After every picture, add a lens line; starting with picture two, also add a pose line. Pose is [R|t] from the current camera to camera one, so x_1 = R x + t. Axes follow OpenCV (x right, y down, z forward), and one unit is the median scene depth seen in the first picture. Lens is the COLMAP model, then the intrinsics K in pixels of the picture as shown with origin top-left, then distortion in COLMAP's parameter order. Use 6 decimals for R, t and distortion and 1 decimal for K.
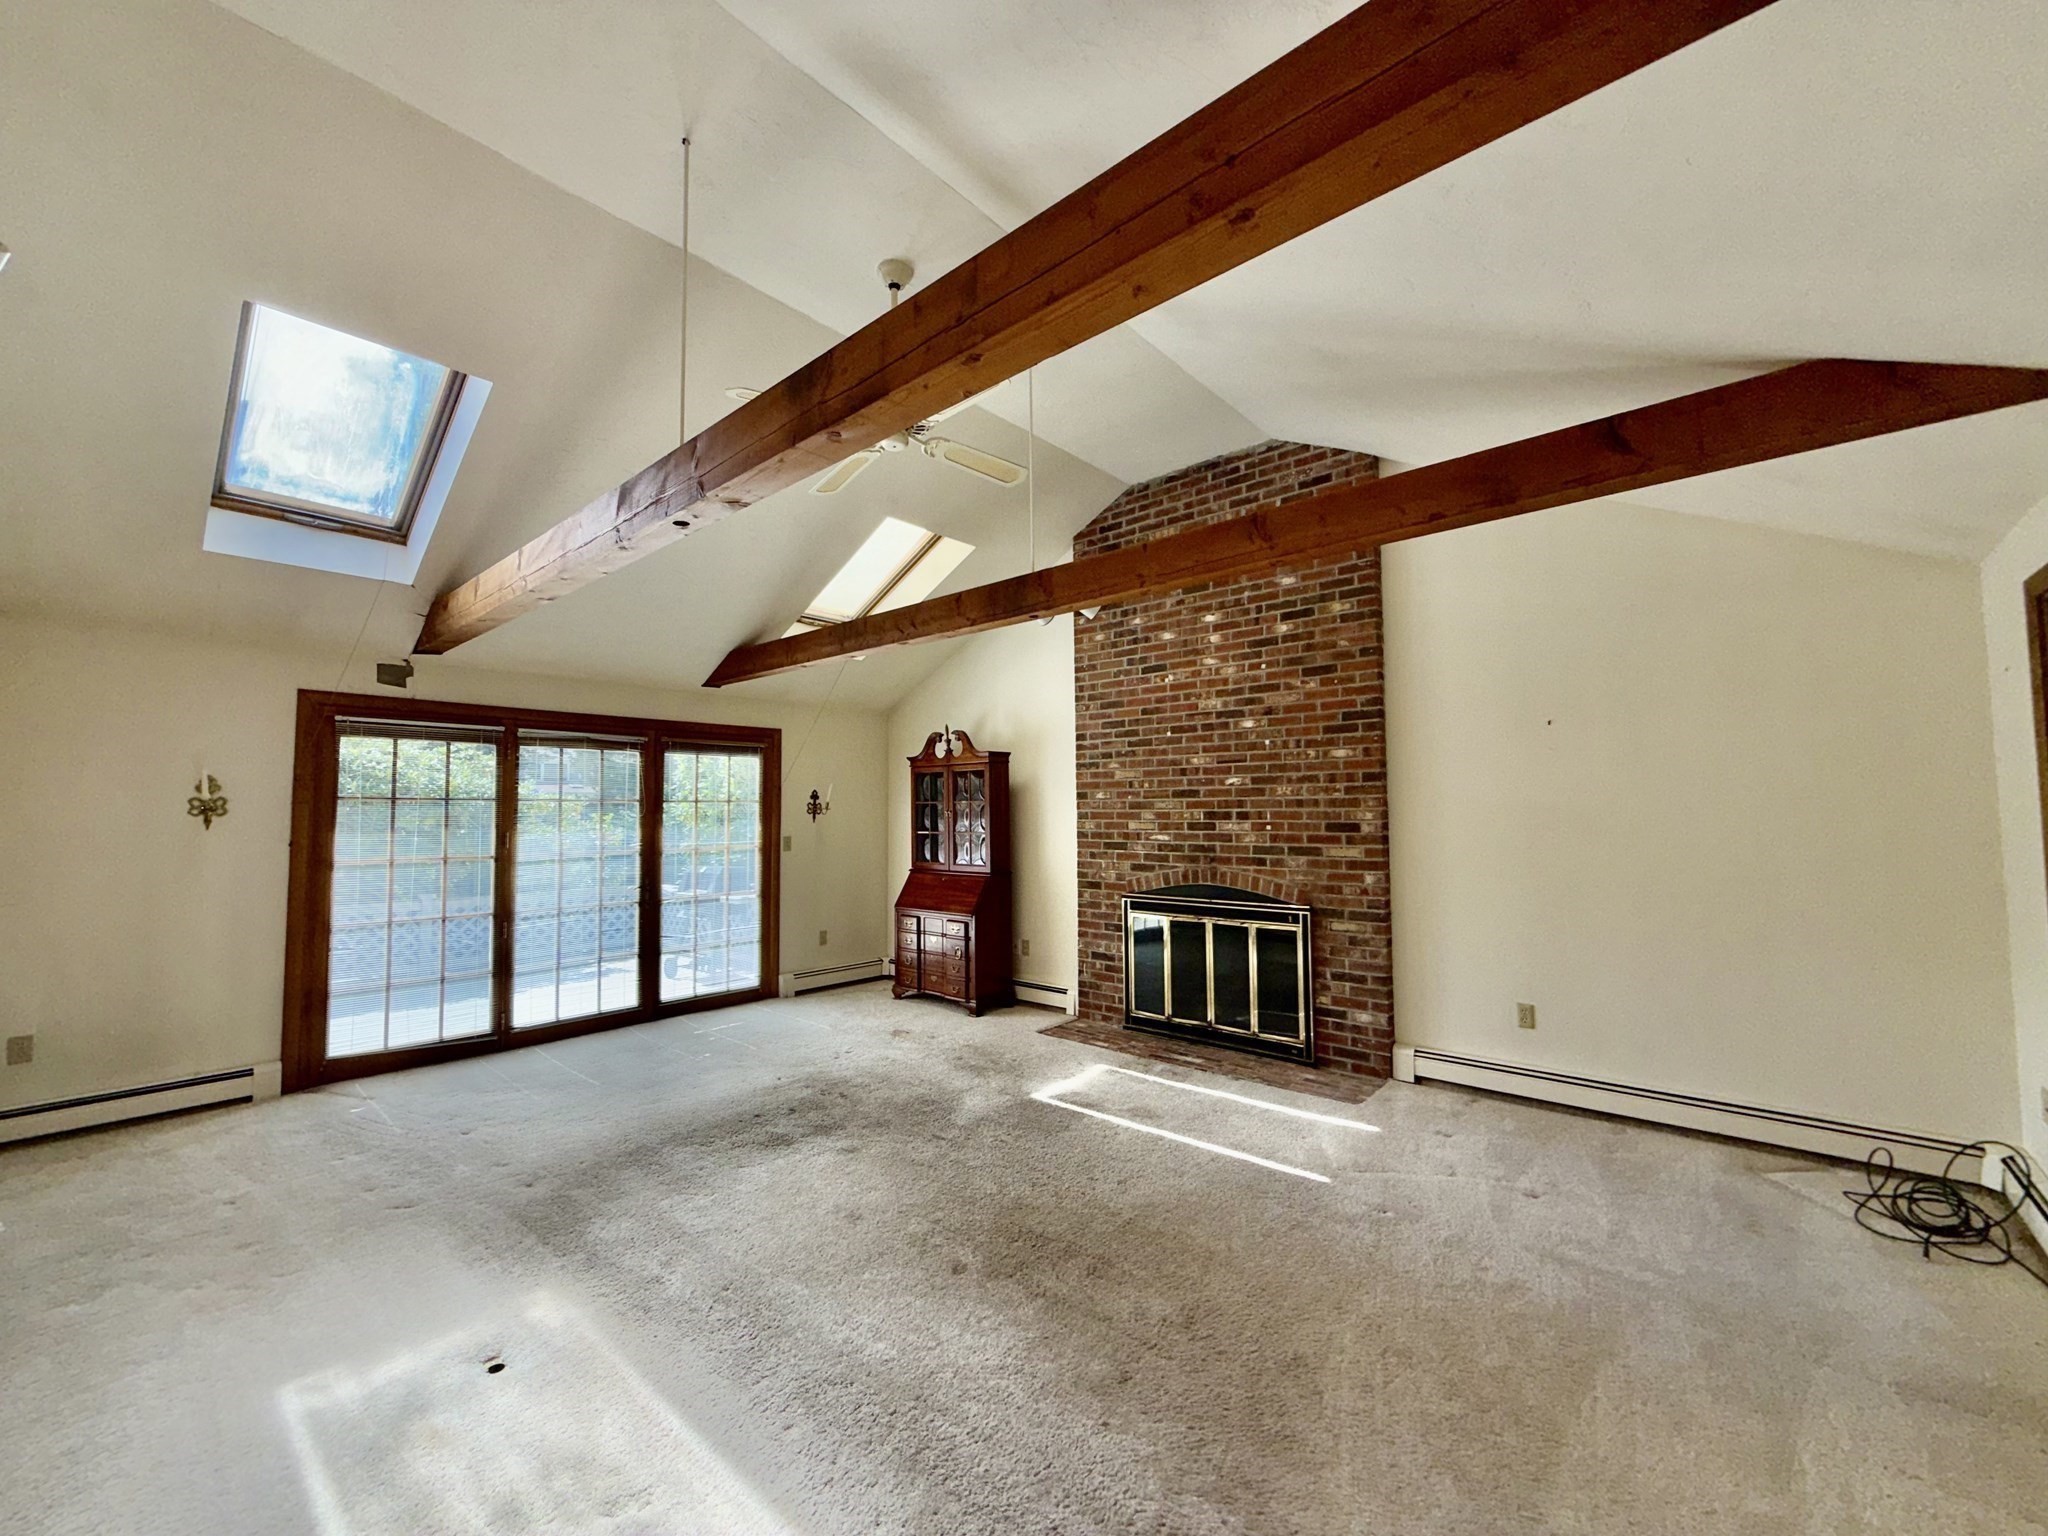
lens RADIAL K [[820.6, 0, 1015.7], [0, 820.6, 761.4], [0, 0, 1]] dist [-0.001011, 0.001150]
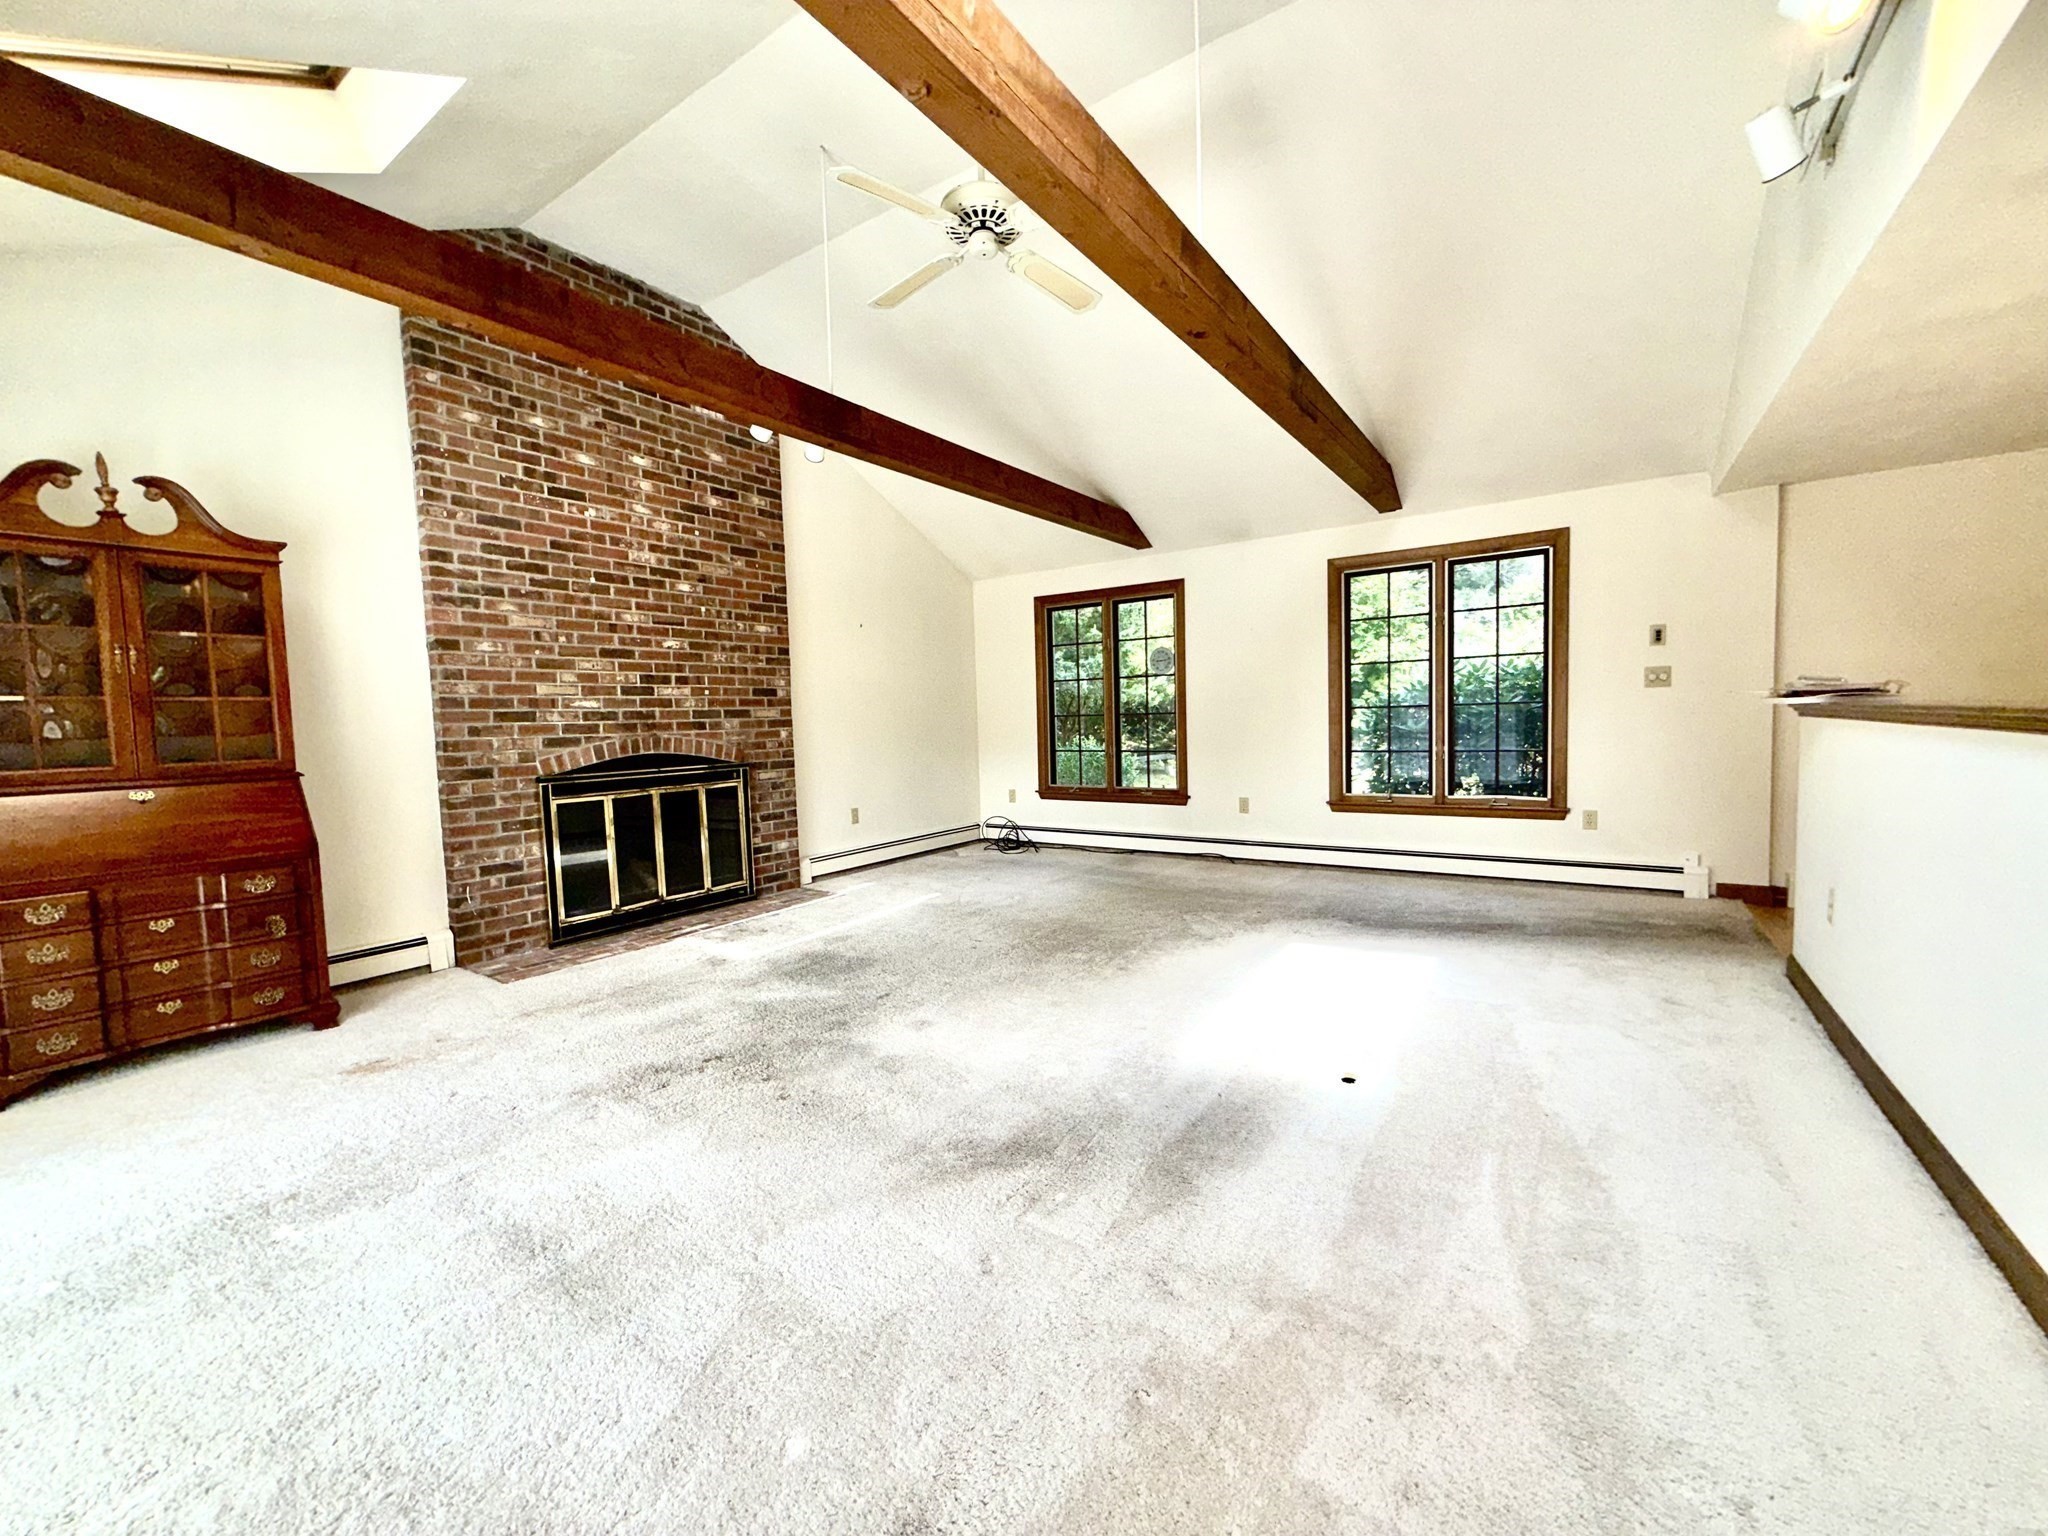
lens RADIAL K [[820.6, 0, 1037.9], [0, 820.6, 759.9], [0, 0, 1]] dist [-0.001011, 0.001150]
pose [[-0.137617, -0.043165, 0.989544, -0.785077], [-0.033465, 0.998682, 0.038910, 0.112313], [-0.989920, -0.027760, -0.138880, 0.732033]]
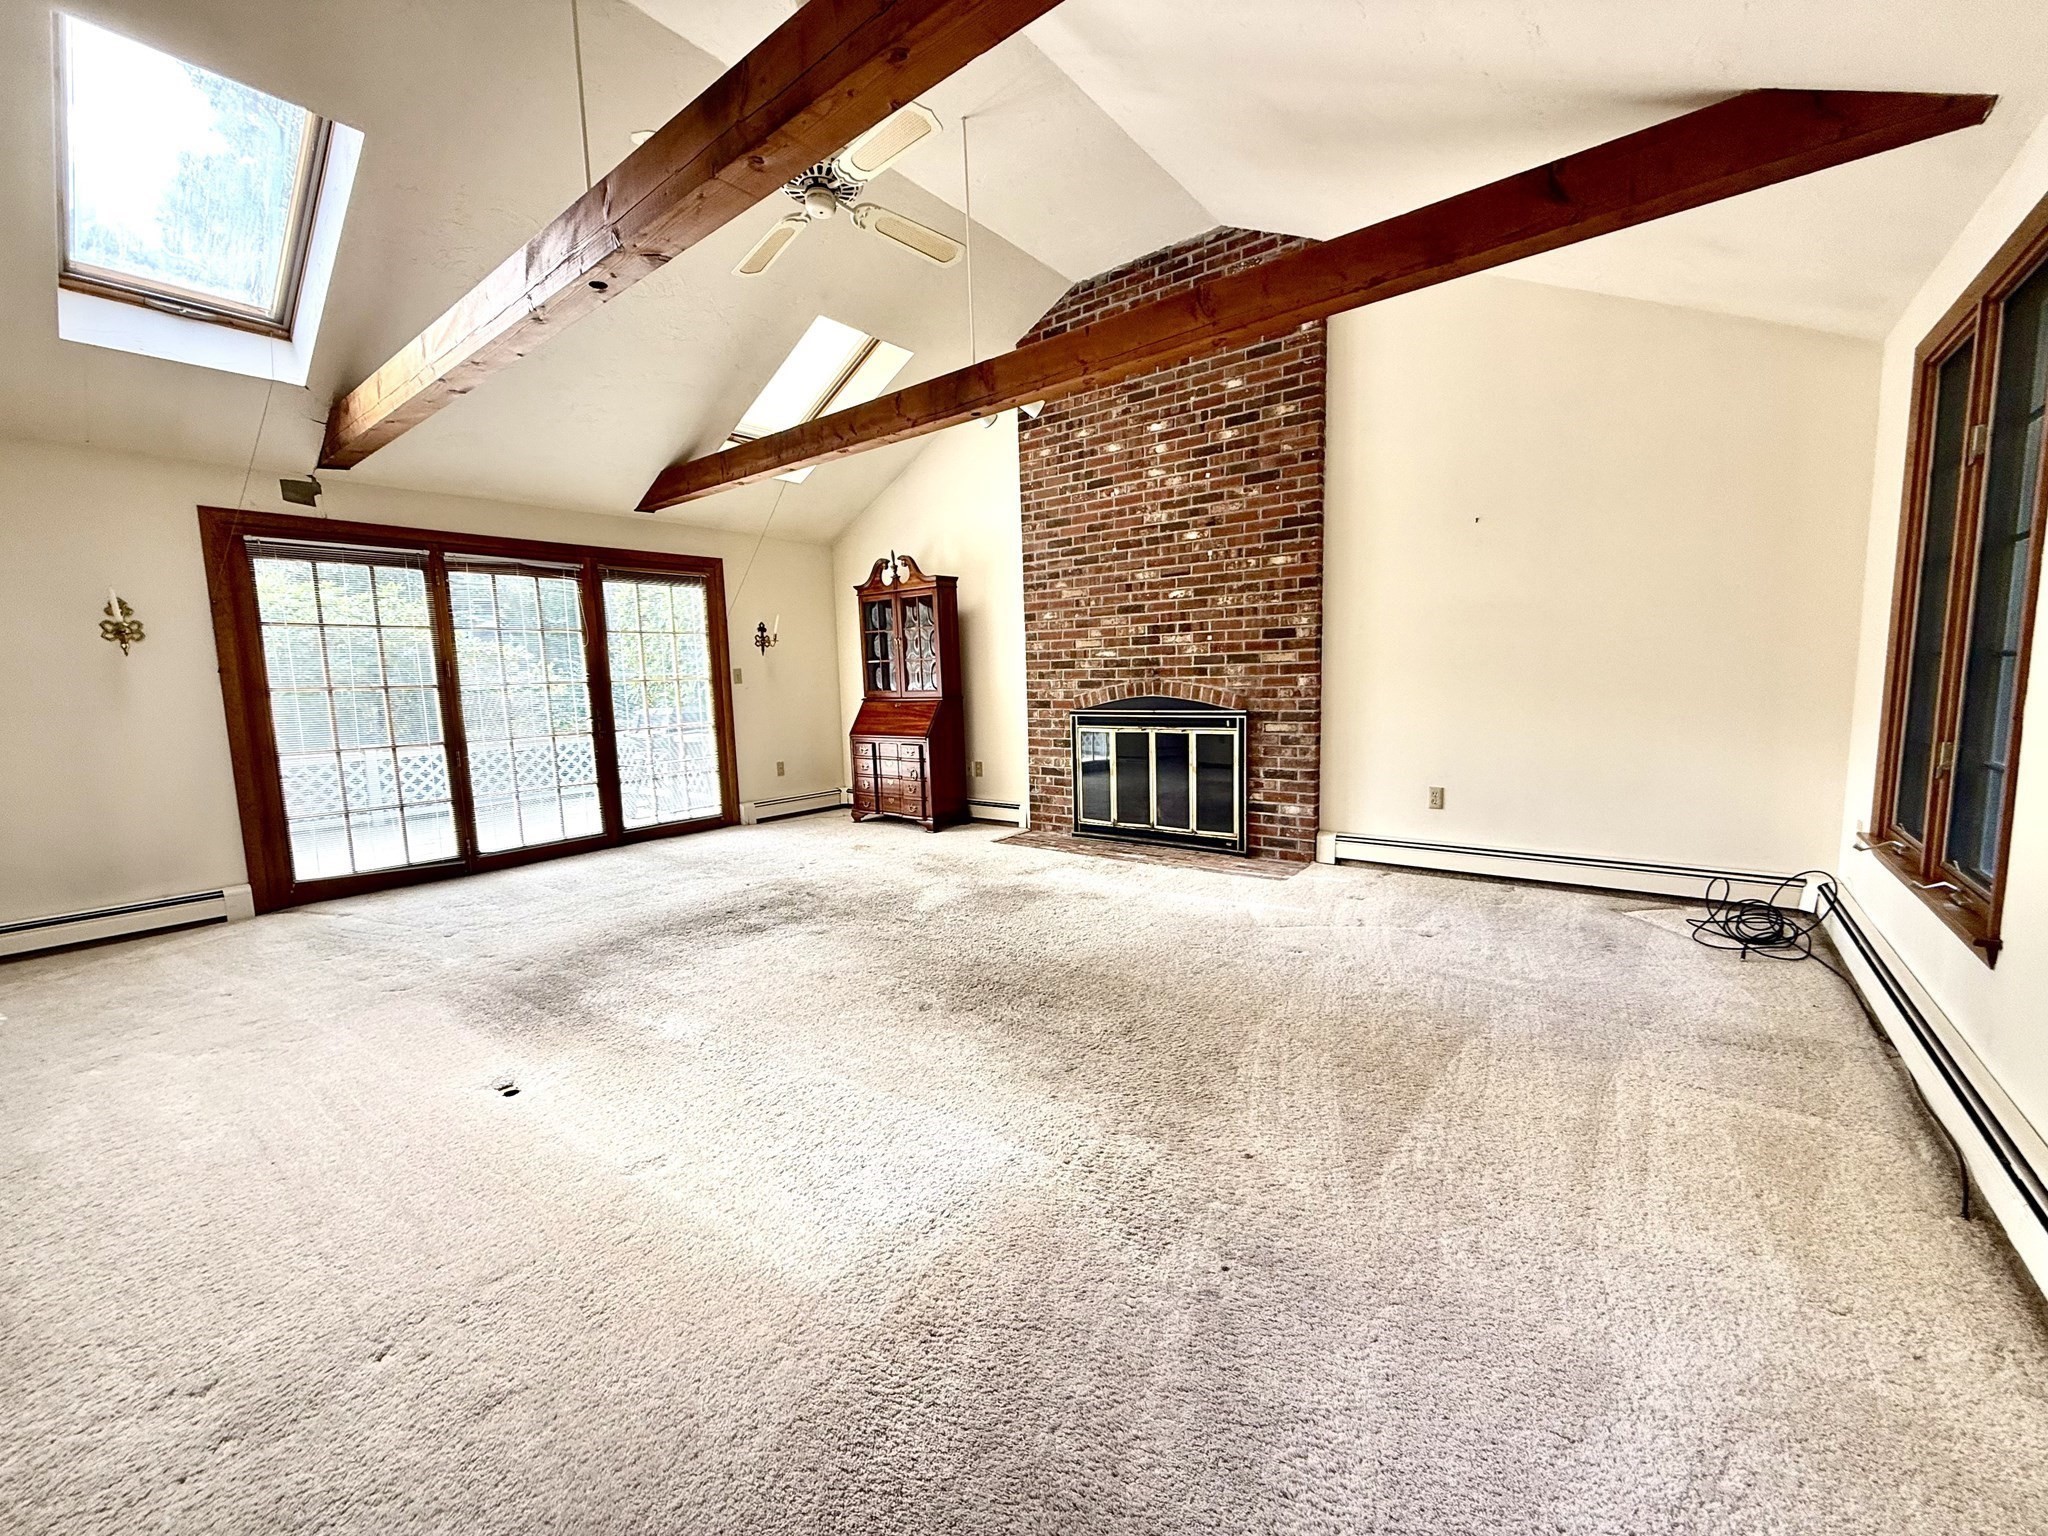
lens RADIAL K [[820.6, 0, 1015.8], [0, 820.6, 764.5], [0, 0, 1]] dist [-0.001011, 0.001150]
pose [[0.997981, -0.030927, 0.055482, 0.001808], [0.021025, 0.985063, 0.170903, 0.056490], [-0.059939, -0.169391, 0.983724, -0.030102]]
